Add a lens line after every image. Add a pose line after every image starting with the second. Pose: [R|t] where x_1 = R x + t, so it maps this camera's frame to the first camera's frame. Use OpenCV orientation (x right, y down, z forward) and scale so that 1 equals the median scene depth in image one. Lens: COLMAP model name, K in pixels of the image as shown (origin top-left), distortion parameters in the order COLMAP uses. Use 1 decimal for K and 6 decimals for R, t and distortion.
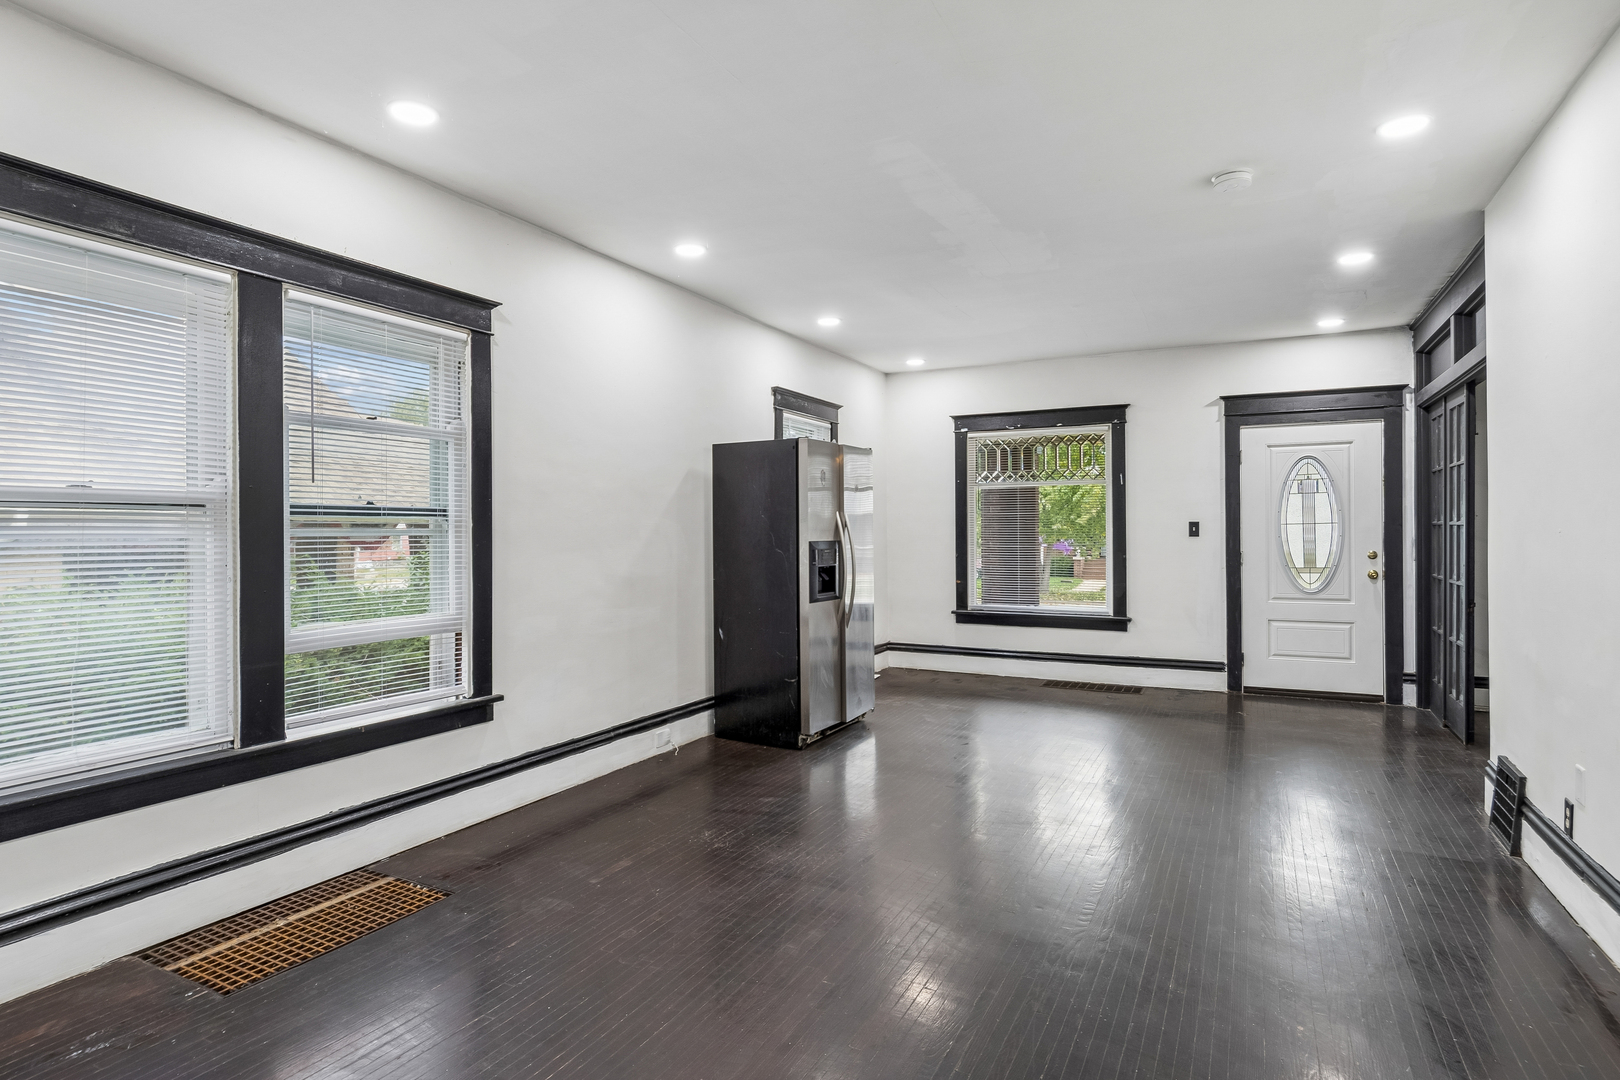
lens RADIAL K [[848.7, 0, 816.3], [0, 848.7, 534.8], [0, 0, 1]] dist [-0.000017, -0.000540]
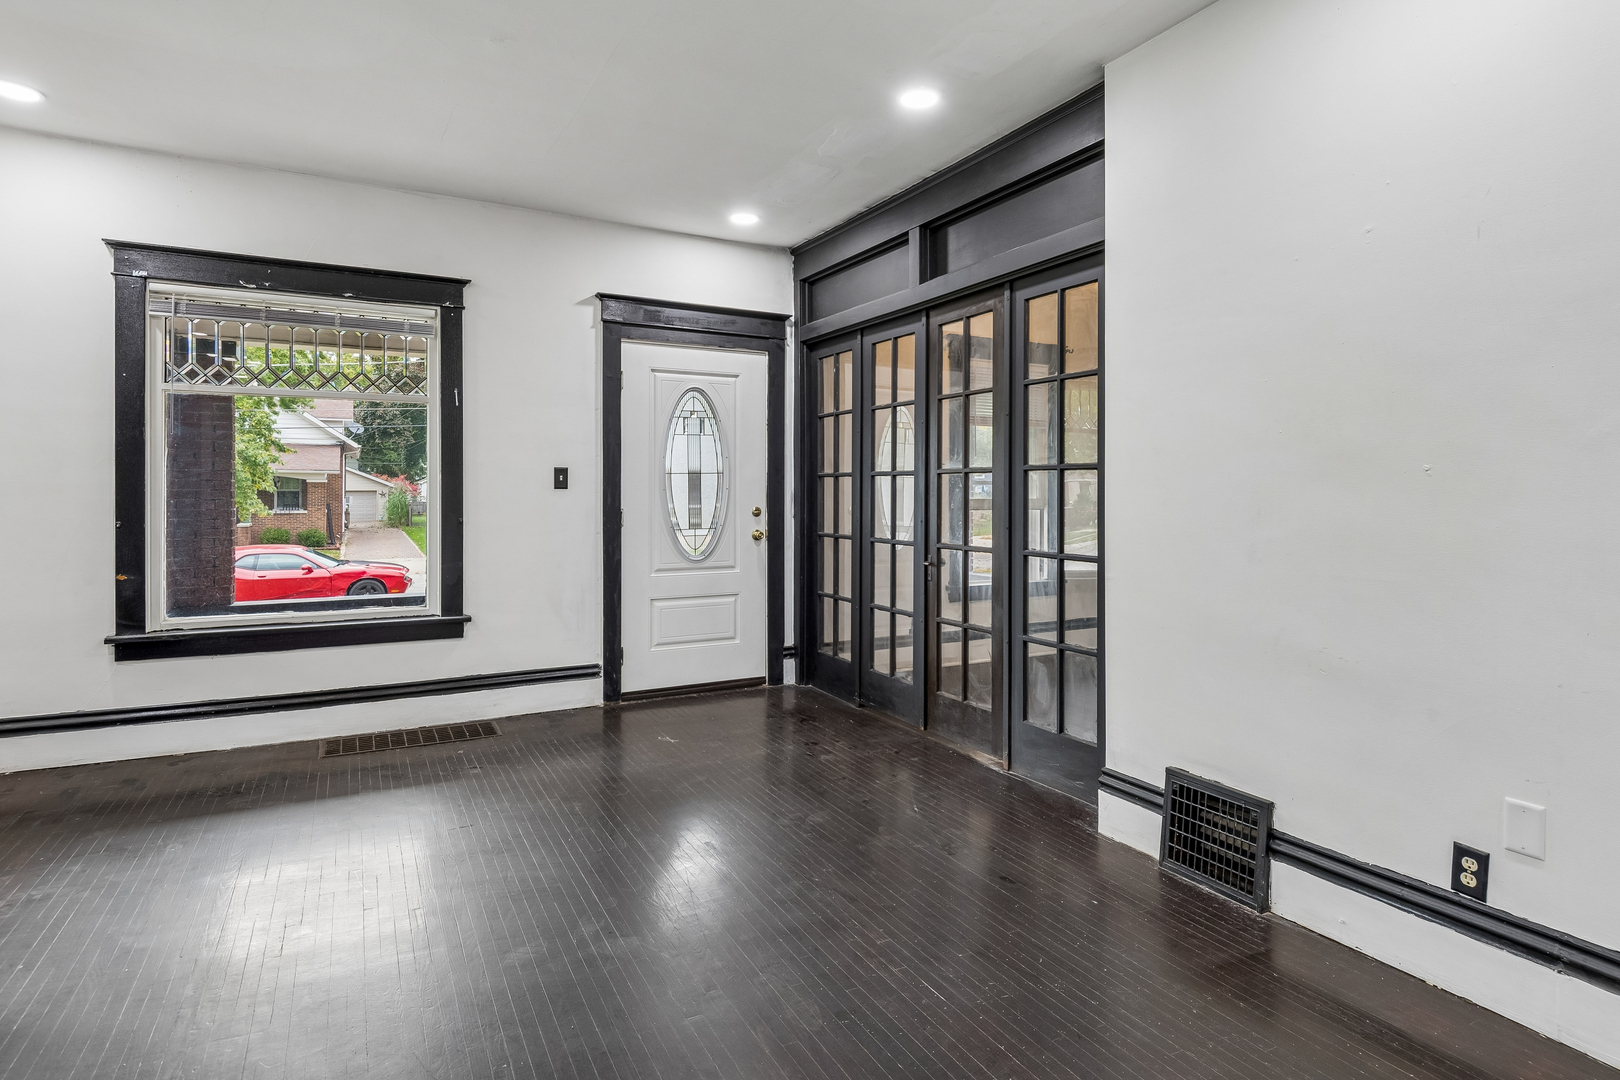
lens RADIAL K [[848.7, 0, 794.5], [0, 848.7, 489.7], [0, 0, 1]] dist [-0.000017, -0.000540]
pose [[0.579665, 0.009288, 0.814802, -0.009579], [-0.001880, 0.999948, -0.010061, 0.010111], [-0.814853, 0.004300, 0.579652, 0.465807]]
